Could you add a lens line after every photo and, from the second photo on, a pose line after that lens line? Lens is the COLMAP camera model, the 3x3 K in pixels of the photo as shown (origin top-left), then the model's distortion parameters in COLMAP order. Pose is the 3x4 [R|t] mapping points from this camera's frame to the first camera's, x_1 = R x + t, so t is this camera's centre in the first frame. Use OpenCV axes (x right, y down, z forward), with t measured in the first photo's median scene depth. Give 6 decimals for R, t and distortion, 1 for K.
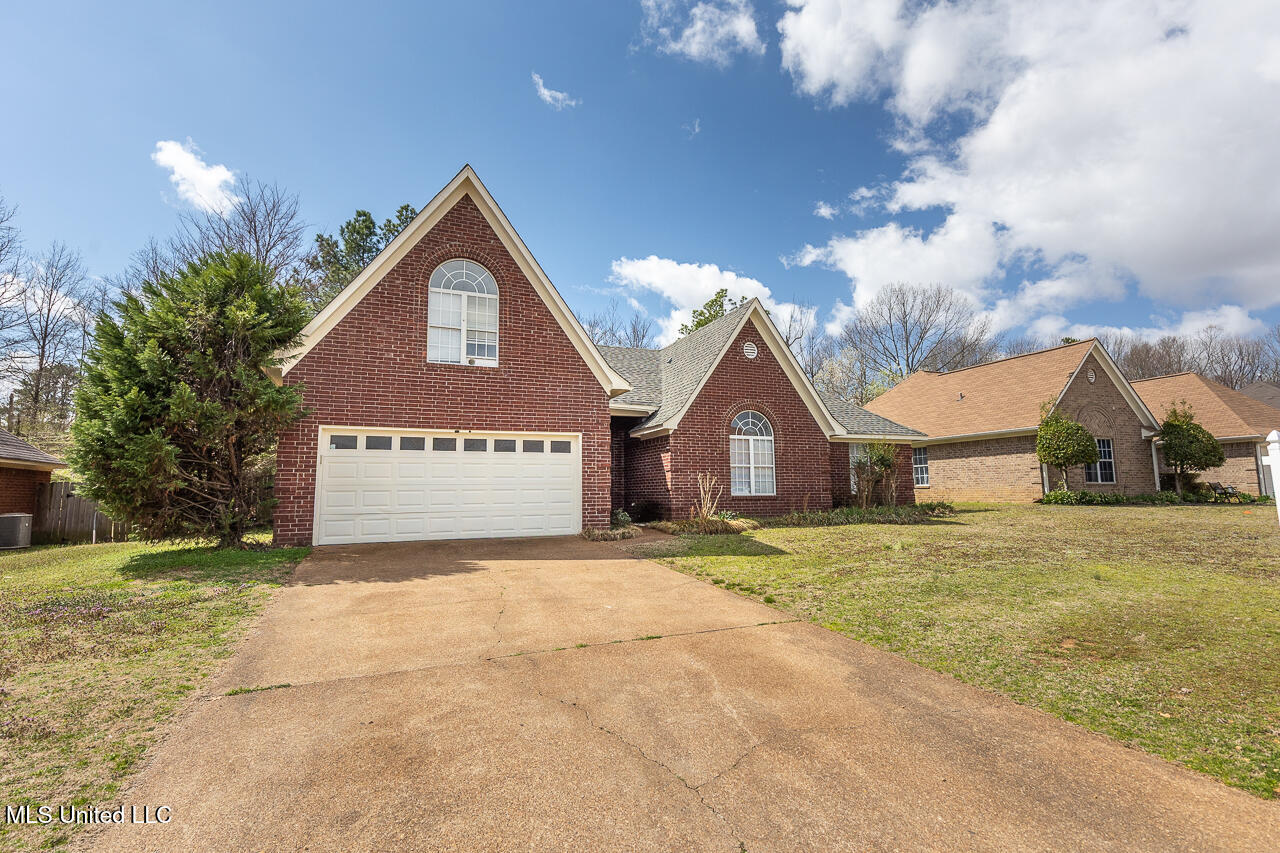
lens RADIAL K [[556.9, 0, 625.0], [0, 556.9, 428.2], [0, 0, 1]] dist [0.044452, -0.017647]
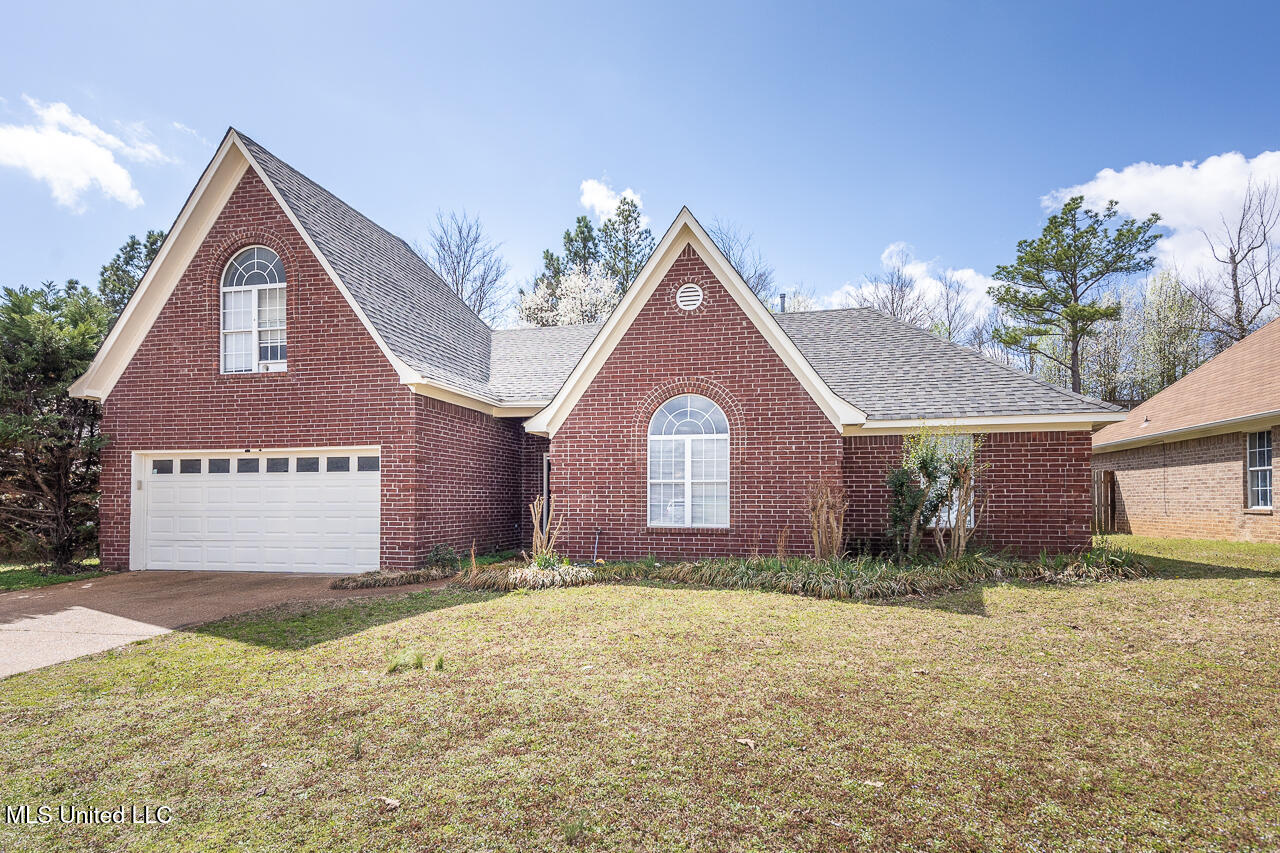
lens RADIAL K [[603.8, 0, 663.9], [0, 603.8, 487.6], [0, 0, 1]] dist [0.043469, -0.013257]
pose [[0.842982, -0.005762, -0.537912, 0.720019], [0.055965, 0.995456, 0.077041, 0.024271], [0.535023, -0.095048, 0.839474, 0.503848]]
